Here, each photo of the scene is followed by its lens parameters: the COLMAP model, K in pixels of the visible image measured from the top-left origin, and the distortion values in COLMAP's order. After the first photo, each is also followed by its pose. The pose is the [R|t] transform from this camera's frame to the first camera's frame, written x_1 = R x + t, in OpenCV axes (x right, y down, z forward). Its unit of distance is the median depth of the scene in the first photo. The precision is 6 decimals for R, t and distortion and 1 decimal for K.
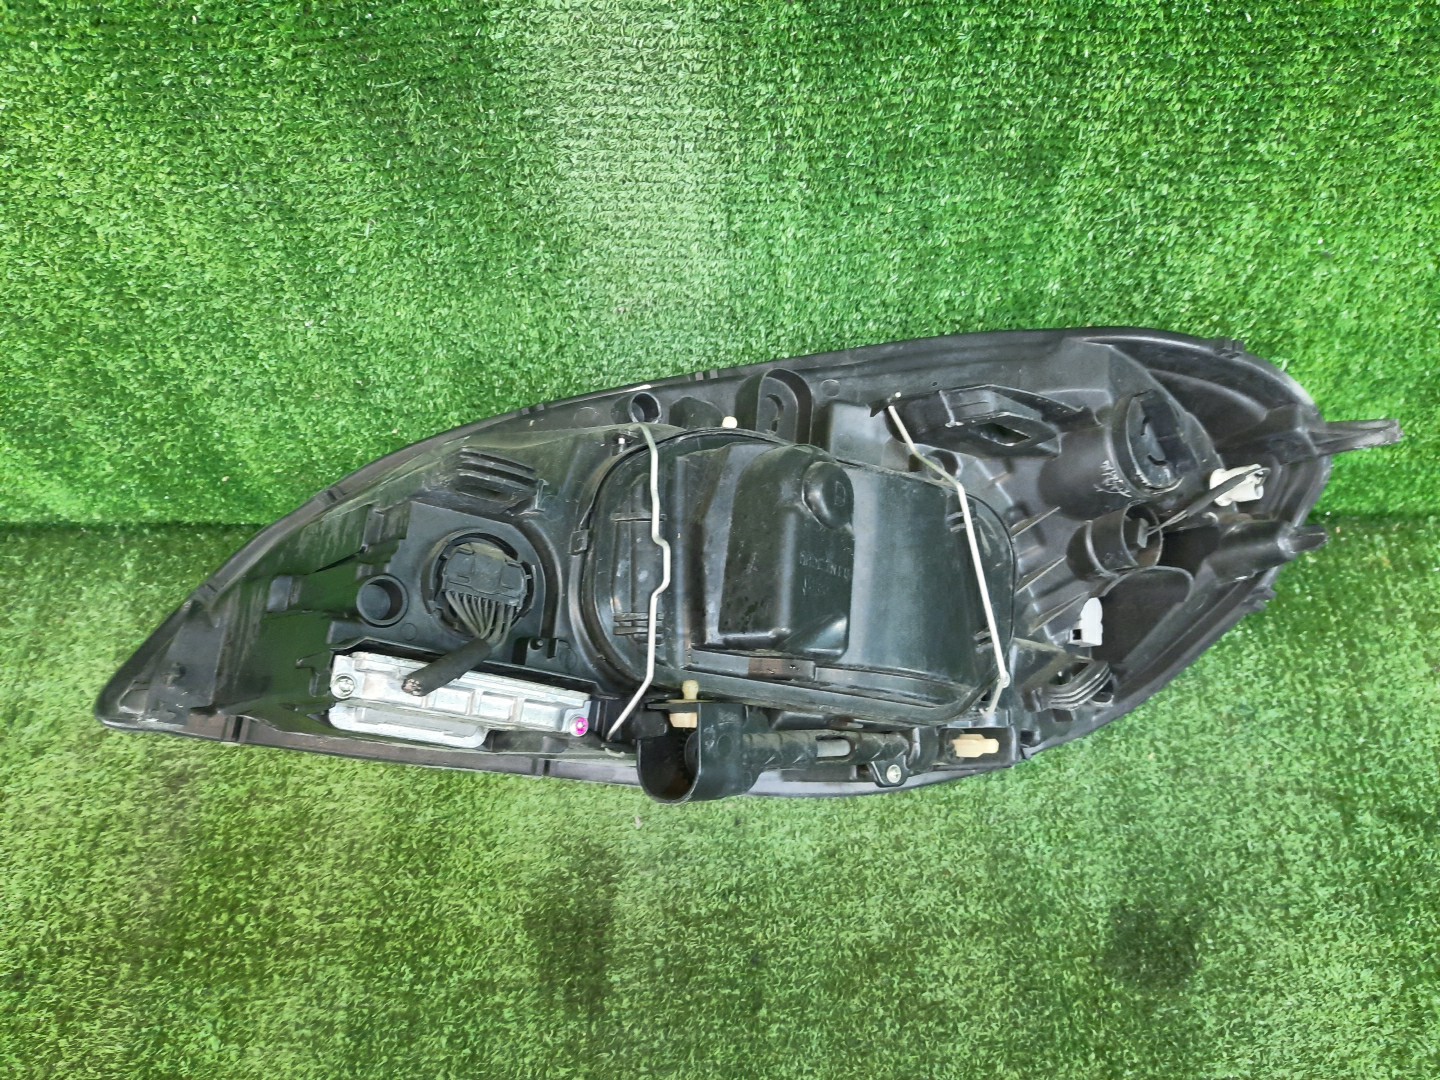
lens RADIAL K [[1061.7, 0, 721.1], [0, 1061.7, 551.0], [0, 0, 1]] dist [0.041038, -0.026784]
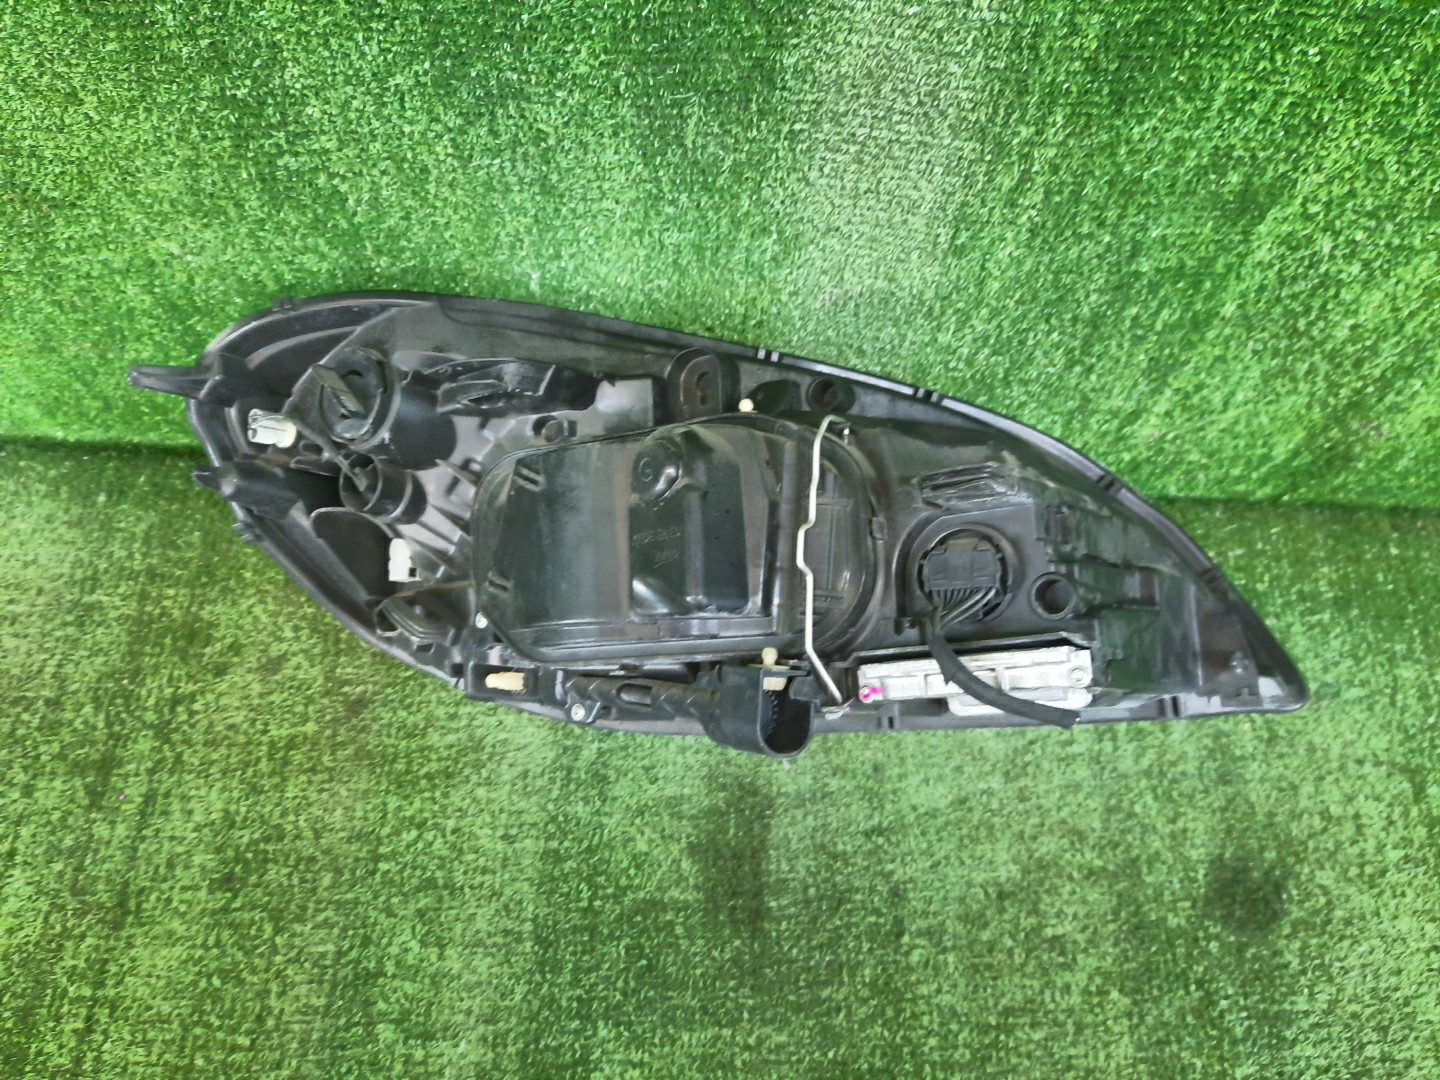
lens RADIAL K [[1057.1, 0, 720.0], [0, 1057.1, 540.0], [0, 0, 1]] dist [0.039661, -0.009905]
pose [[0.997625, 0.051092, 0.046189, -0.227911], [-0.055328, 0.993879, 0.095625, -0.084714], [-0.041021, -0.097954, 0.994345, -0.072060]]
